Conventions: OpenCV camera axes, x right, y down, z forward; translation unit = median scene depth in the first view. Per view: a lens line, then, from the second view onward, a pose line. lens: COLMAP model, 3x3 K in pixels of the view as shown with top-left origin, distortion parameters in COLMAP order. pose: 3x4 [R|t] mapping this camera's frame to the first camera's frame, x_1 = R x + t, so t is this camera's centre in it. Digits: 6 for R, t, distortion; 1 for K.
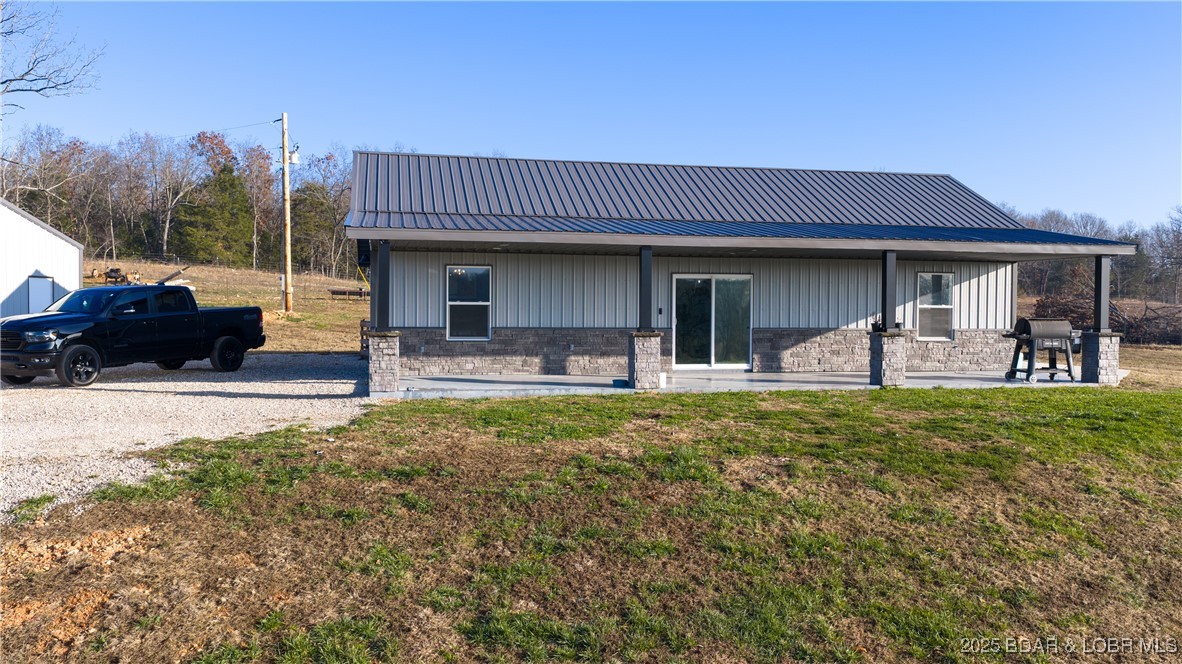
lens RADIAL K [[976.8, 0, 591.0], [0, 976.8, 332.0], [0, 0, 1]] dist [0.035709, -0.078744]
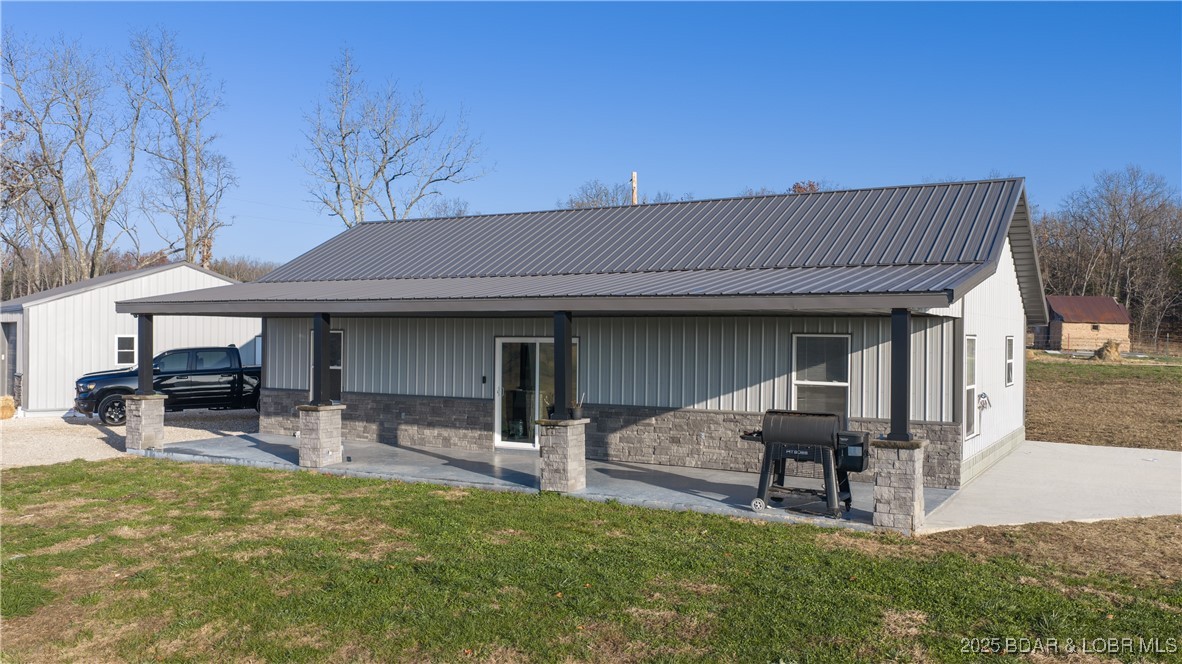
lens RADIAL K [[976.8, 0, 591.0], [0, 976.8, 332.0], [0, 0, 1]] dist [0.035709, -0.078744]
pose [[0.740582, -0.003836, -0.671955, 0.712741], [-0.022697, 0.999270, -0.030719, -0.038063], [0.671582, 0.038001, 0.739955, 0.397534]]
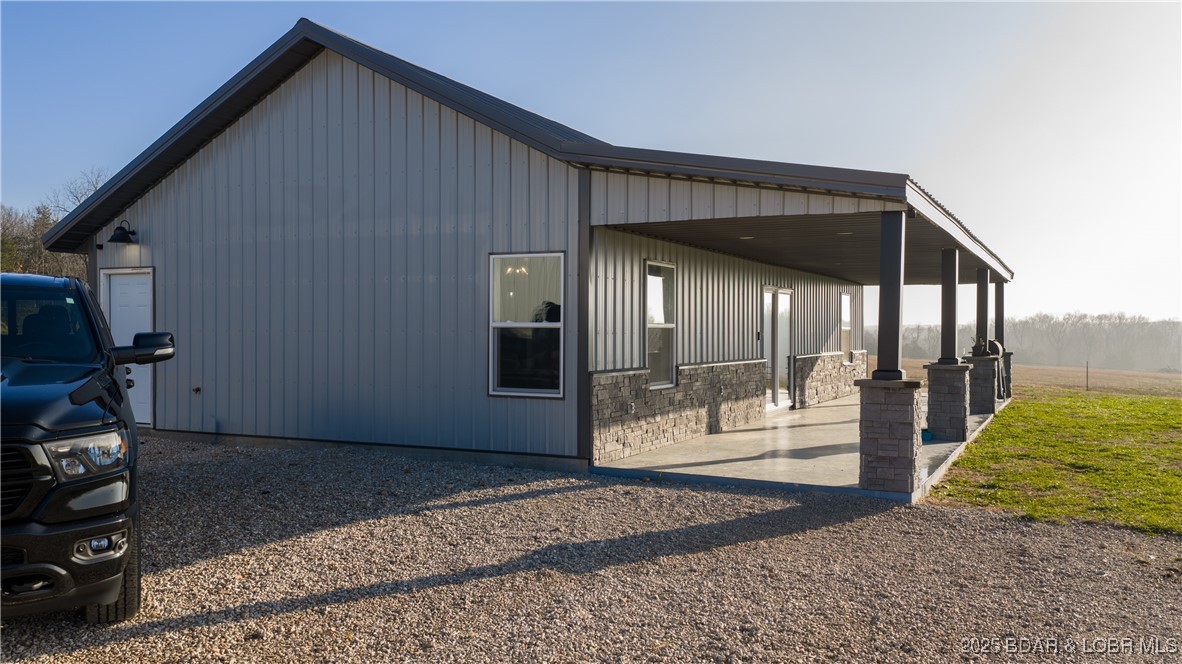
lens RADIAL K [[976.8, 0, 591.0], [0, 976.8, 332.0], [0, 0, 1]] dist [0.035709, -0.078744]
pose [[0.624107, -0.007105, 0.781306, -0.574846], [0.023322, 0.999682, -0.009538, -0.019113], [-0.780991, 0.024175, 0.624075, 0.613652]]
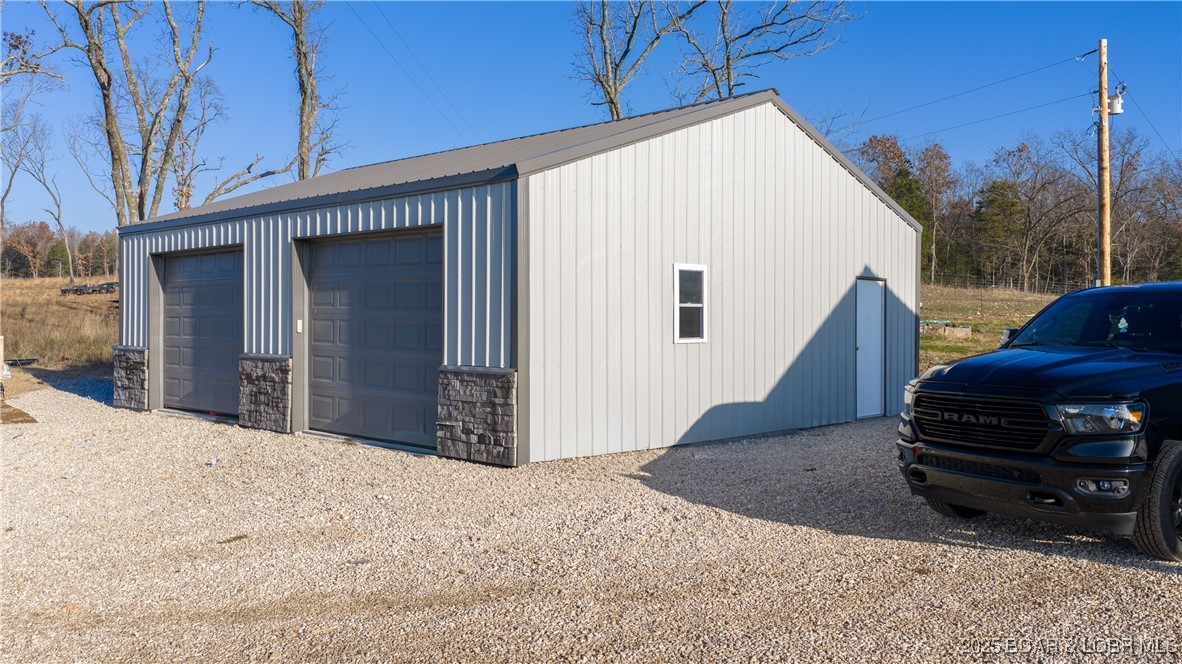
lens RADIAL K [[976.8, 0, 591.0], [0, 976.8, 332.0], [0, 0, 1]] dist [0.035709, -0.078744]
pose [[0.819293, 0.003734, -0.573362, -0.428060], [-0.015030, 0.999775, -0.014967, -0.015733], [0.573178, 0.020880, 0.819165, 0.506578]]
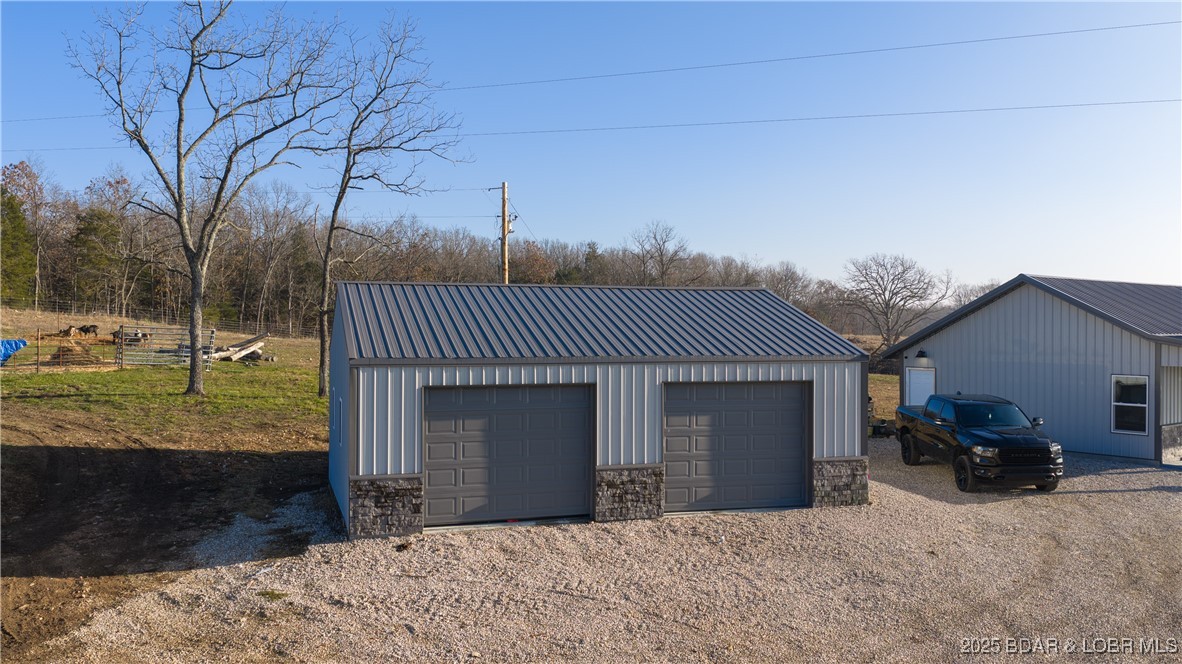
lens RADIAL K [[976.8, 0, 591.0], [0, 976.8, 332.0], [0, 0, 1]] dist [0.035709, -0.078744]
pose [[0.899649, -0.007284, 0.436553, -1.332097], [0.016063, 0.999736, -0.016423, -0.108245], [-0.436318, 0.021787, 0.899529, 0.148700]]
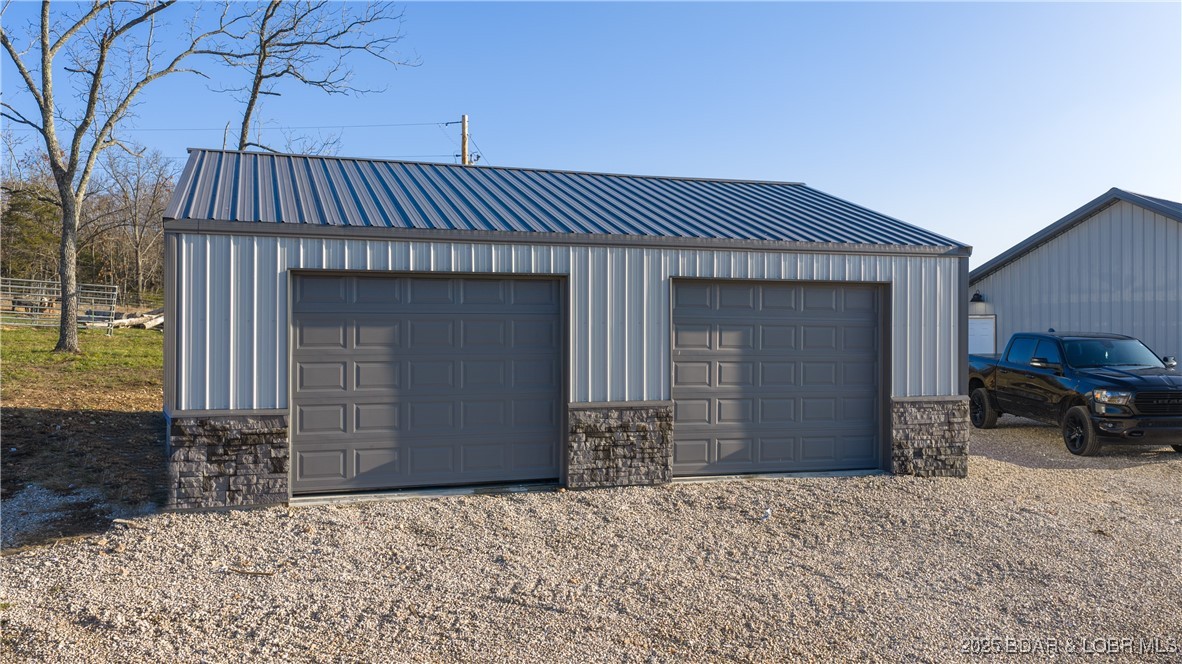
lens RADIAL K [[976.8, 0, 591.0], [0, 976.8, 332.0], [0, 0, 1]] dist [0.035709, -0.078744]
pose [[0.889729, -0.005254, 0.456460, -1.200723], [0.016642, 0.999642, -0.020933, -0.035822], [-0.456186, 0.026220, 0.889498, 0.411563]]
